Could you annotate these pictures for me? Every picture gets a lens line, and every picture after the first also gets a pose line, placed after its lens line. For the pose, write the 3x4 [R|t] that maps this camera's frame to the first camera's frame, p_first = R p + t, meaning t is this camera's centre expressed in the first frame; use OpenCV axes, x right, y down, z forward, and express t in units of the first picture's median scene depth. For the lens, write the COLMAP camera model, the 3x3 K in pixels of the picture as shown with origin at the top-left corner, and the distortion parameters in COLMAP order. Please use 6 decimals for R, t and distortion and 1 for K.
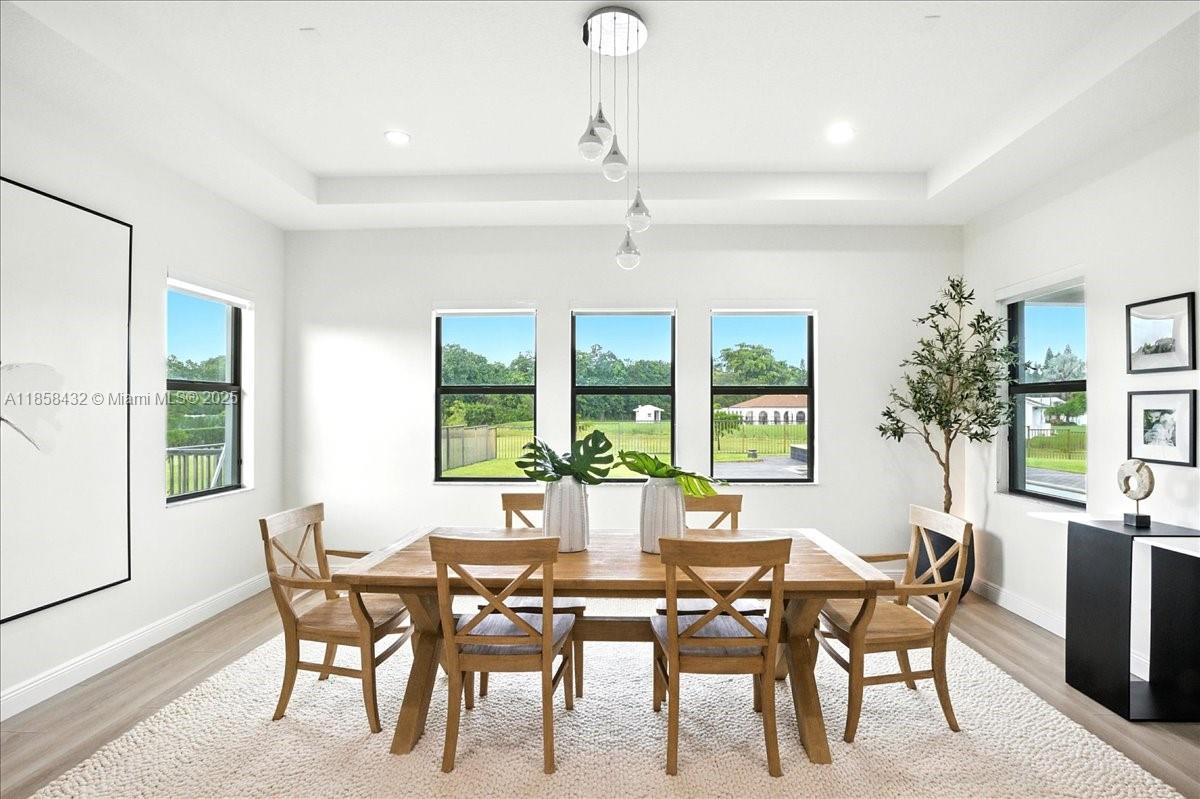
lens RADIAL K [[588.6, 0, 597.4], [0, 588.6, 404.7], [0, 0, 1]] dist [-0.023550, 0.000124]
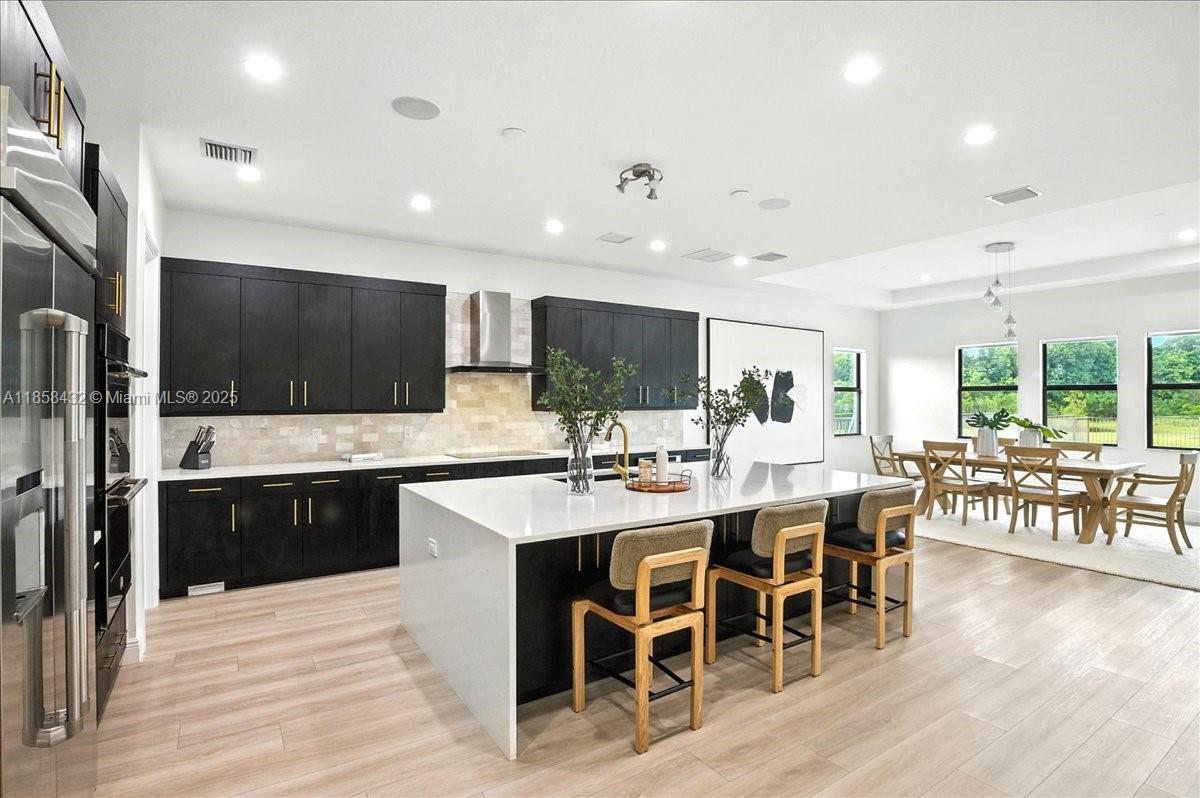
lens RADIAL K [[593.1, 0, 604.0], [0, 593.1, 393.8], [0, 0, 1]] dist [-0.043208, 0.013854]
pose [[0.588283, -0.005841, -0.808634, 0.738290], [0.004670, 0.999982, -0.003825, -0.009957], [0.808642, -0.001526, 0.588300, -1.308240]]
